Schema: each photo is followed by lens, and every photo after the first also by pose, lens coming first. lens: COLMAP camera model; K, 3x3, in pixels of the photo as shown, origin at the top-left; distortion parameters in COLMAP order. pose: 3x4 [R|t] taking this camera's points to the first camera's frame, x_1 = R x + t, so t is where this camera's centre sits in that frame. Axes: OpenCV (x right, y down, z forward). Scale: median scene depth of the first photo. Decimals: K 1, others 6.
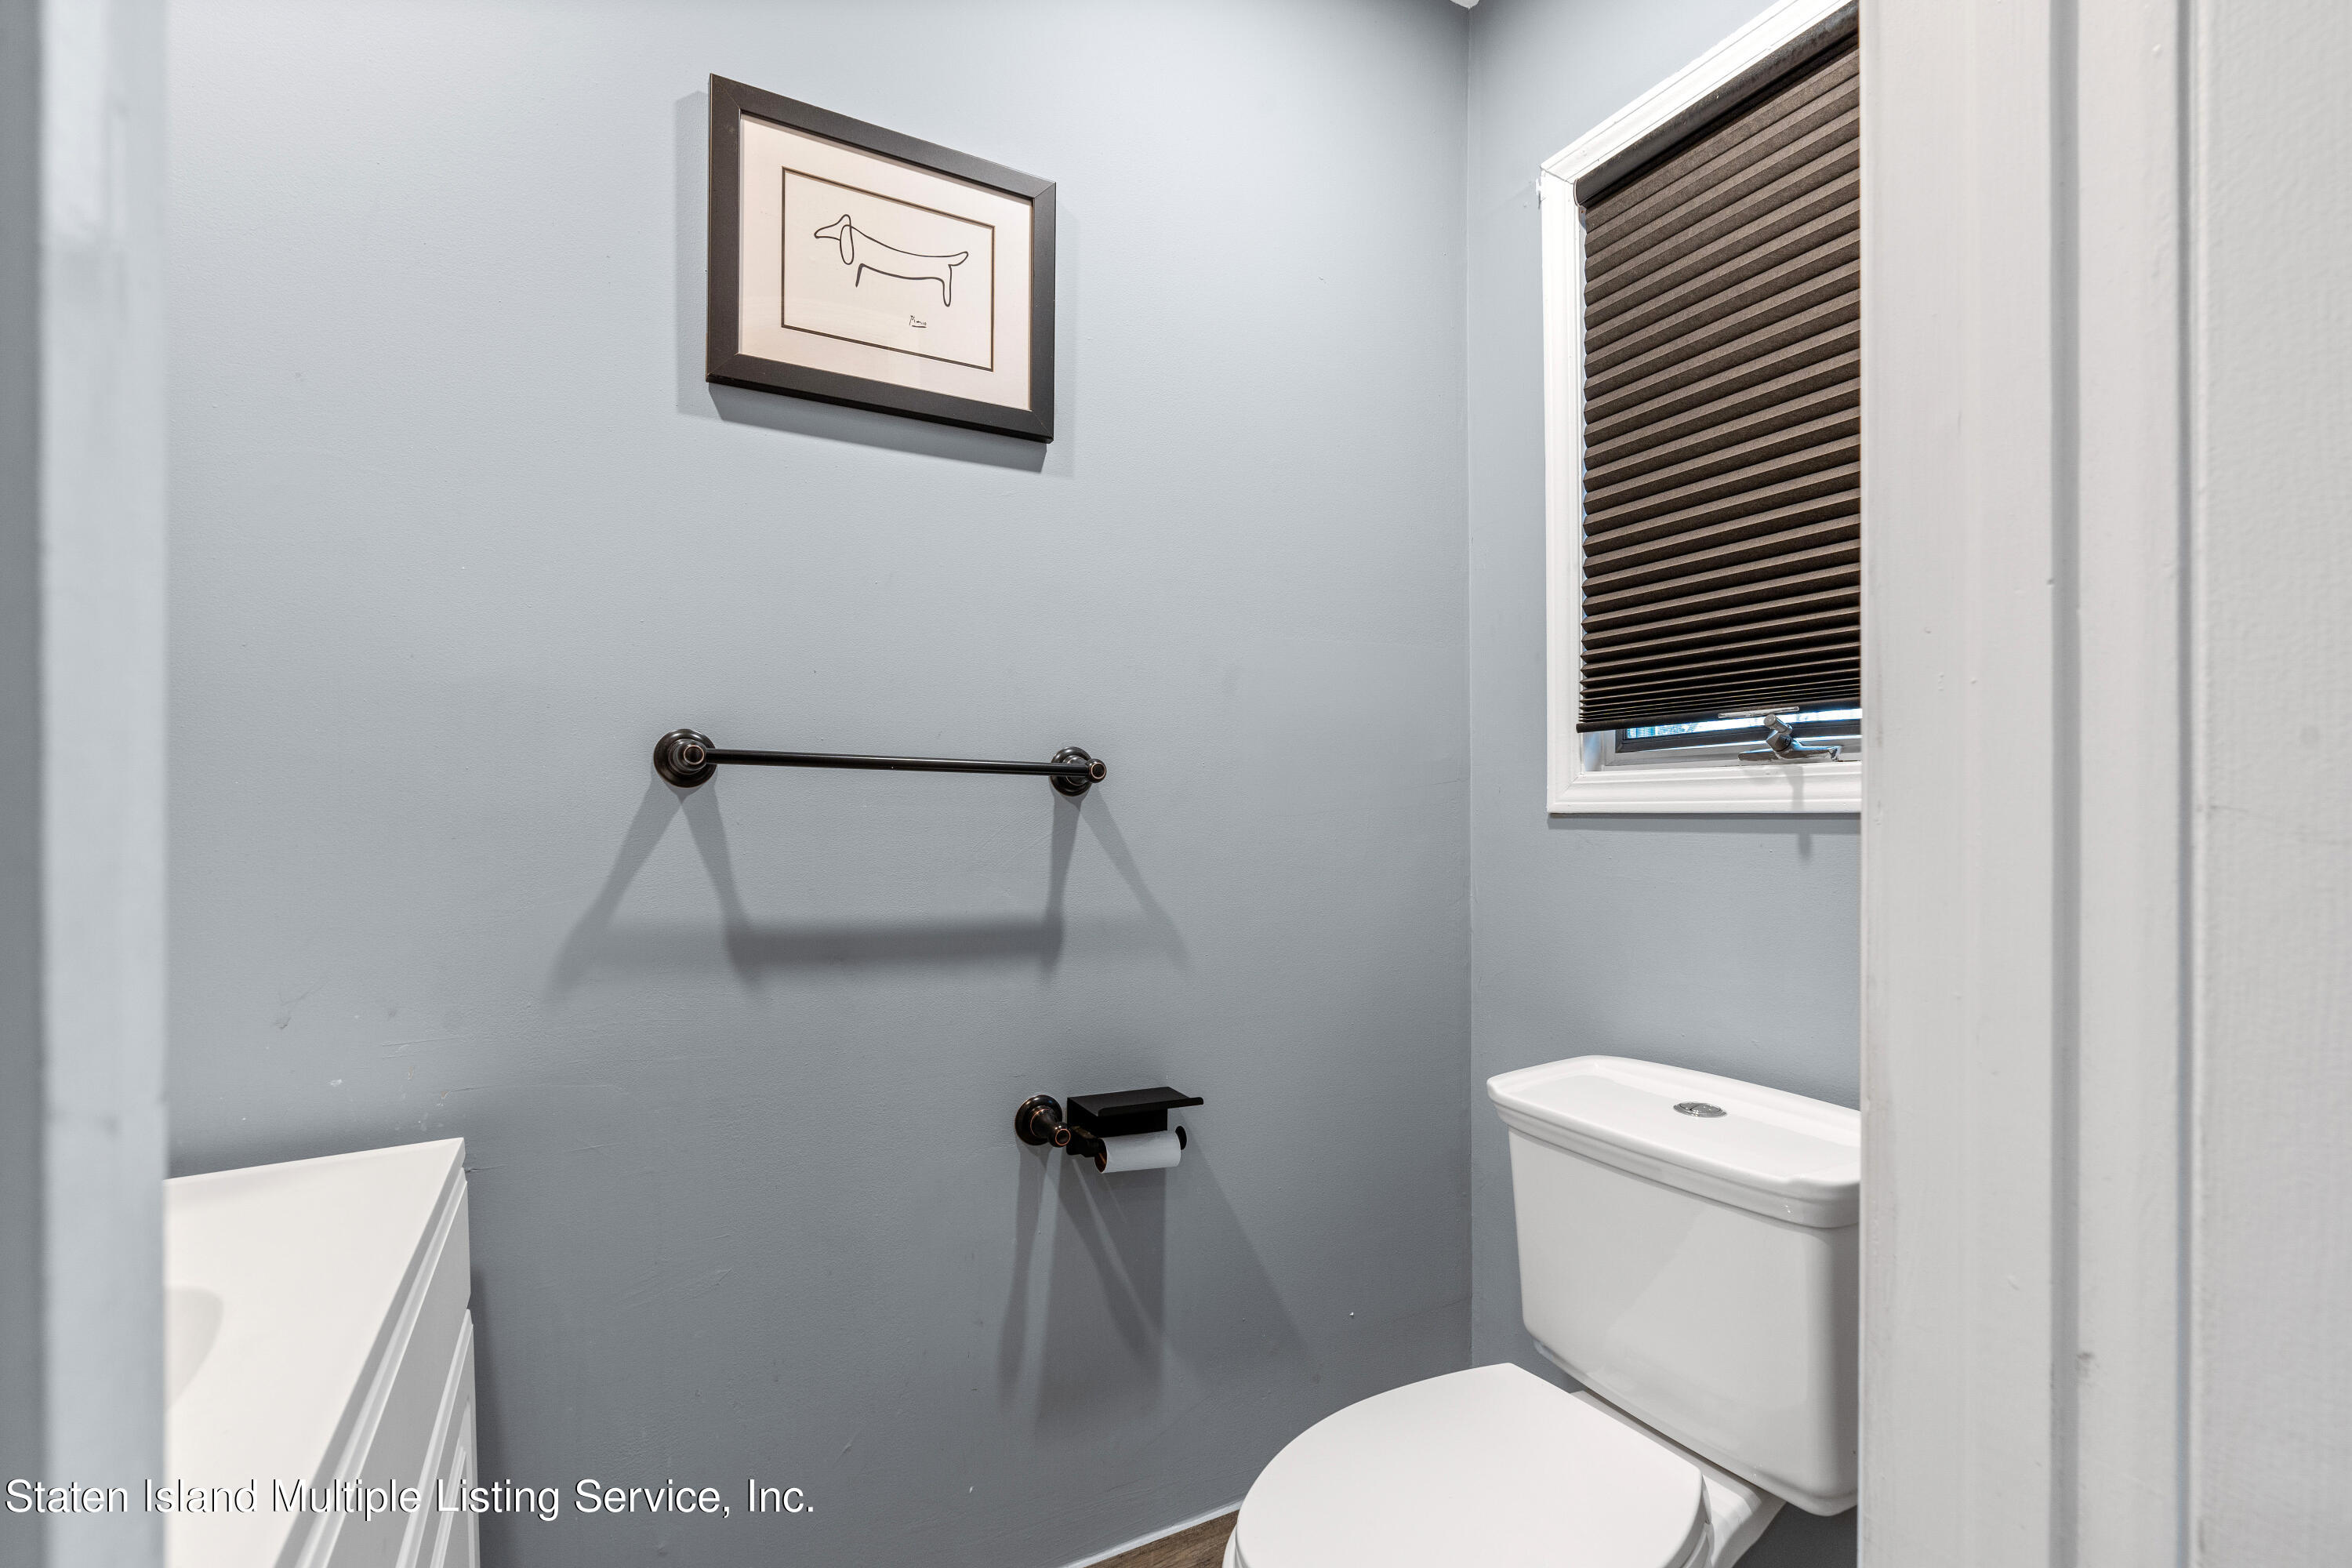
lens RADIAL K [[1056.6, 0, 1173.3], [0, 1056.6, 800.3], [0, 0, 1]] dist [-0.010744, 0.003428]
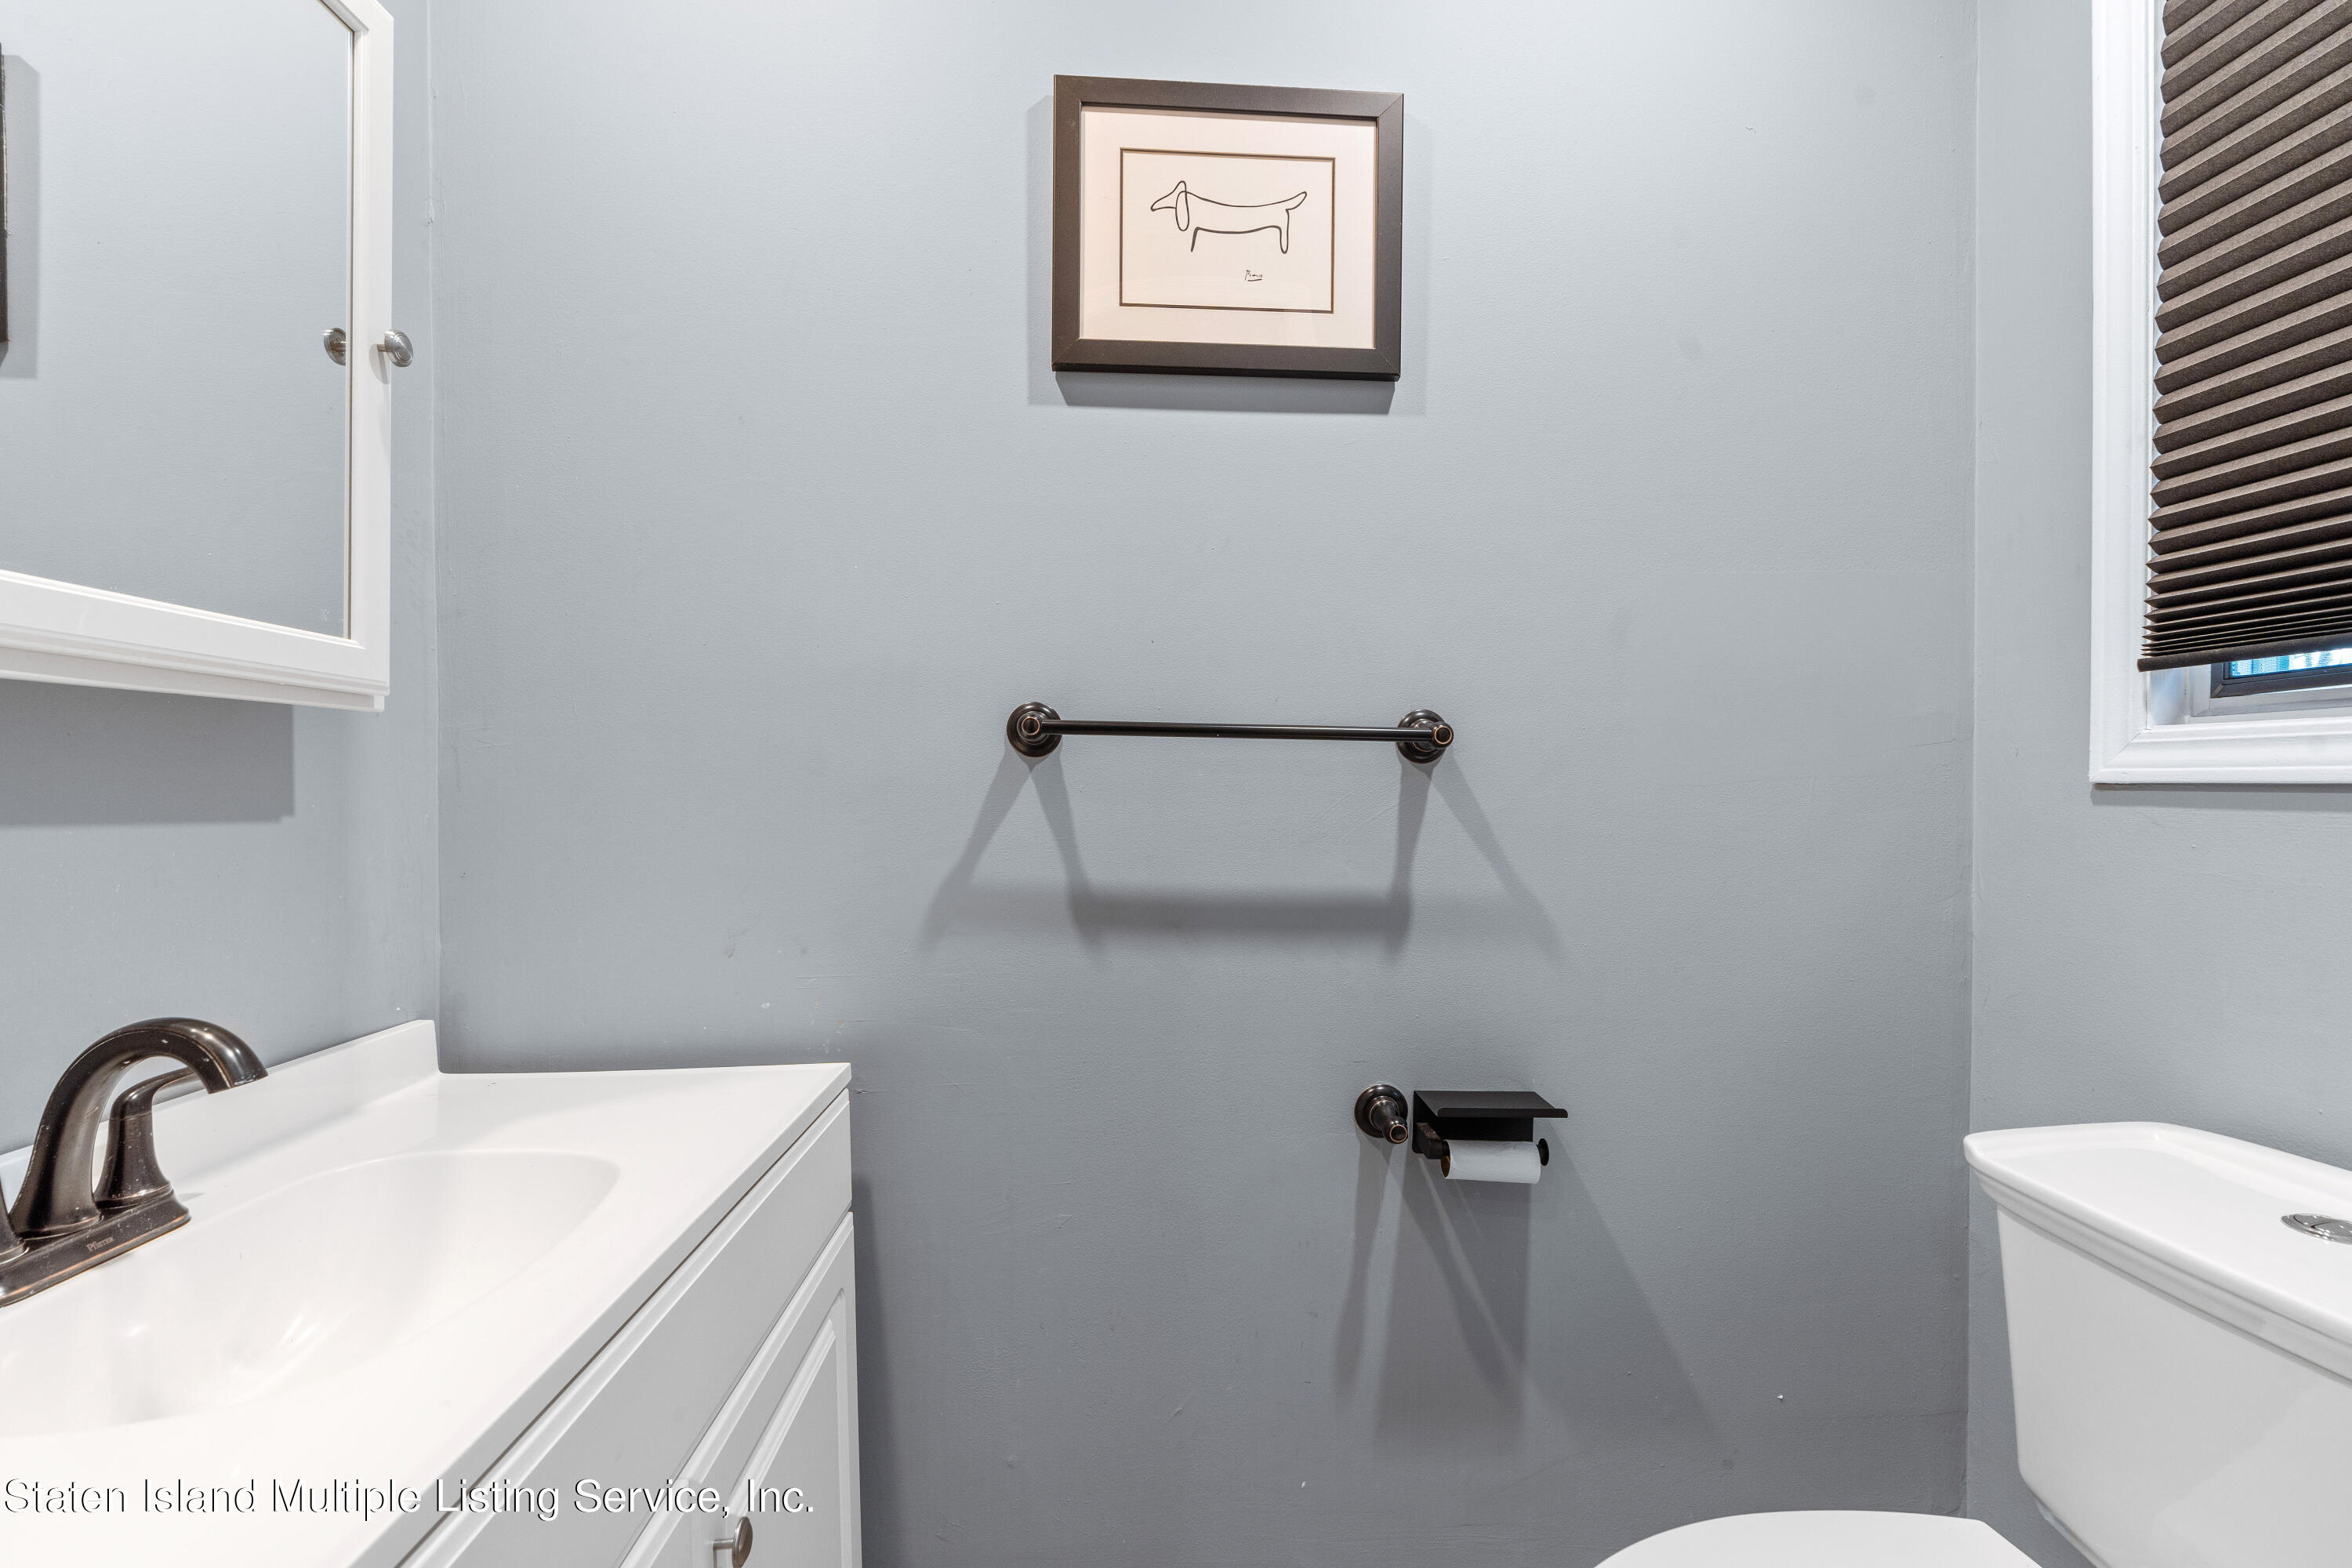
lens RADIAL K [[1056.6, 0, 1179.5], [0, 1056.6, 783.9], [0, 0, 1]] dist [-0.010744, 0.003428]
pose [[0.905760, 0.002484, -0.423783, 0.105626], [0.003288, 0.999912, 0.012888, 0.001252], [0.423777, -0.013067, 0.905672, 0.083597]]
